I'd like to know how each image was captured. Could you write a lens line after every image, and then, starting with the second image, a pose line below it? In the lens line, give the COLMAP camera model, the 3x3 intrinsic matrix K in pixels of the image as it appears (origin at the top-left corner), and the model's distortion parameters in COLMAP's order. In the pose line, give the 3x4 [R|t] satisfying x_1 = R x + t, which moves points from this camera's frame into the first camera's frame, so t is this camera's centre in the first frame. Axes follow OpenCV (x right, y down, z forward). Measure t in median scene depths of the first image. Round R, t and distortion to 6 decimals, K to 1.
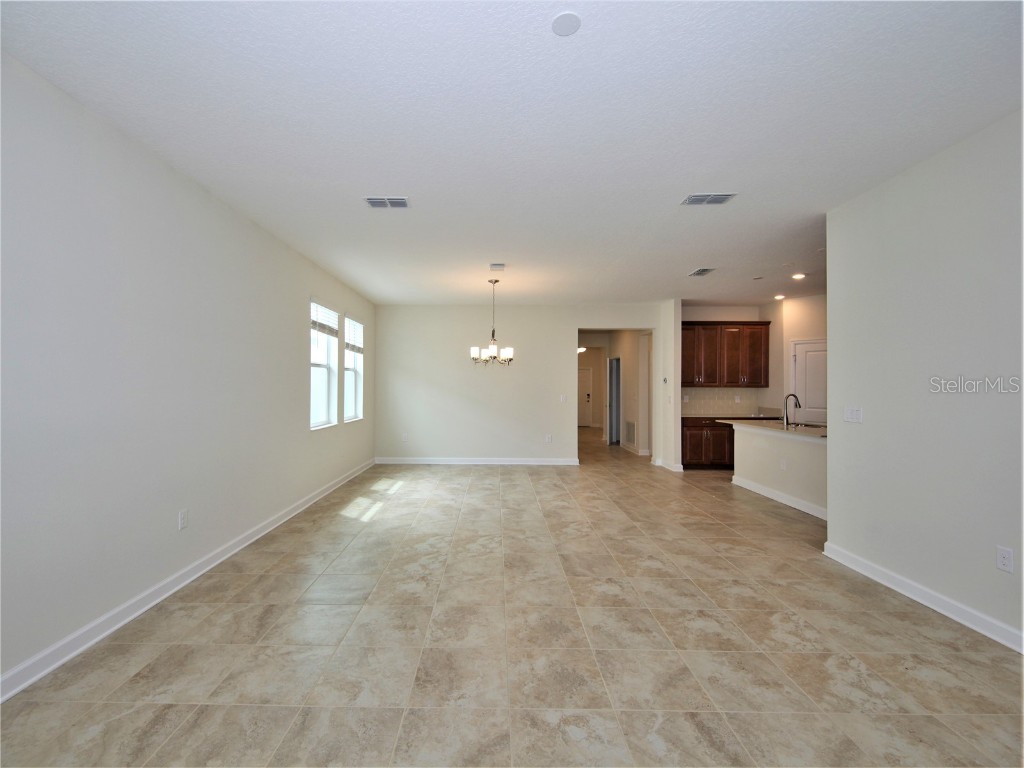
lens RADIAL K [[441.0, 0, 491.9], [0, 441.0, 387.5], [0, 0, 1]] dist [0.000411, -0.000366]
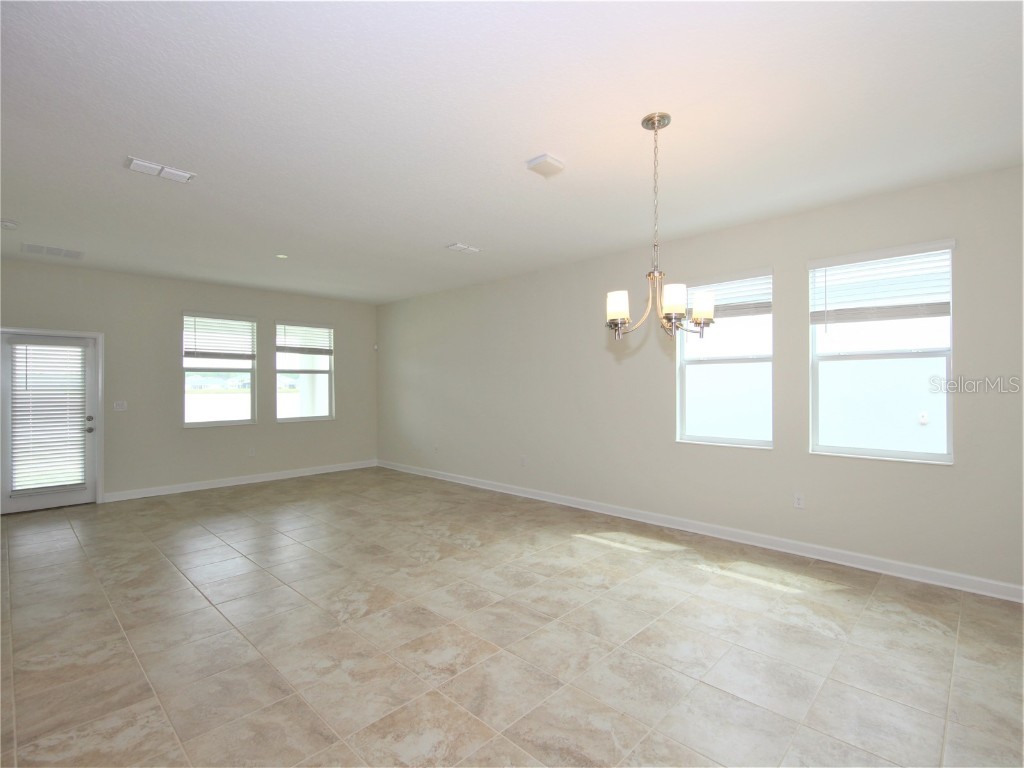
lens RADIAL K [[472.4, 0, 514.3], [0, 472.4, 384.3], [0, 0, 1]] dist [0.014457, -0.005217]
pose [[-0.681674, -0.002055, -0.731653, 0.602308], [-0.000142, 0.999996, -0.002677, -0.010454], [0.731656, -0.001721, -0.681672, 1.825004]]
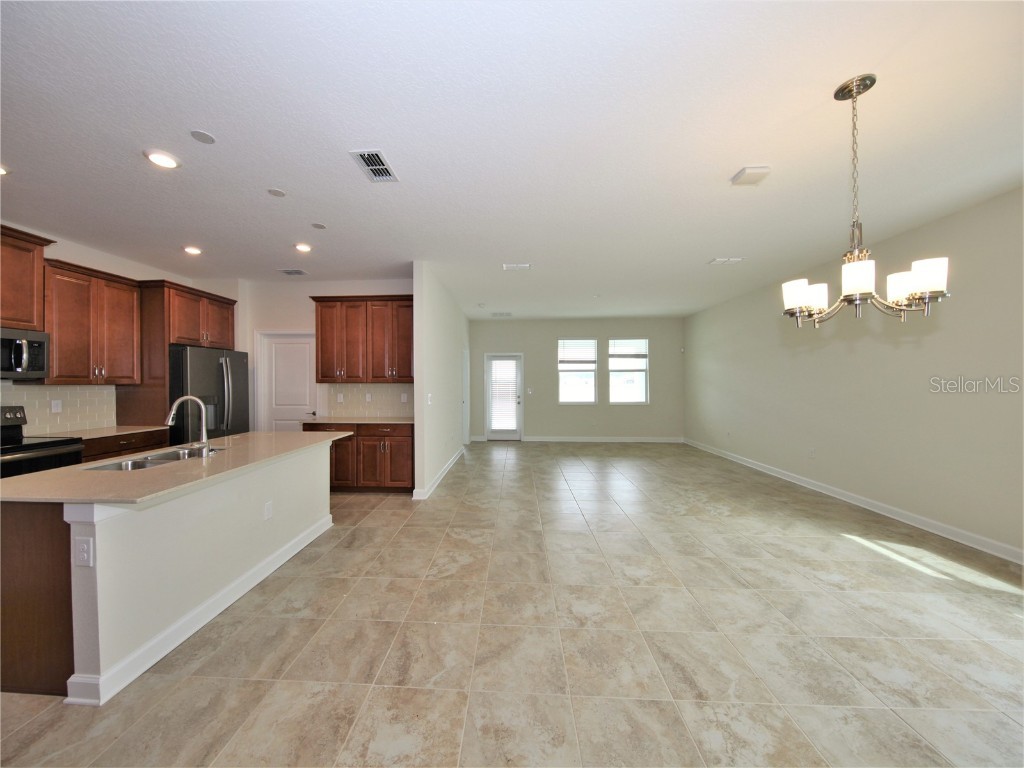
lens RADIAL K [[349.5, 0, 506.1], [0, 349.5, 386.6], [0, 0, 1]] dist [-0.006471, -0.000170]
pose [[-0.999586, -0.001406, 0.028755, 0.428843], [-0.000983, 0.999891, 0.014700, -0.001942], [-0.028772, 0.014665, -0.999478, 1.968622]]
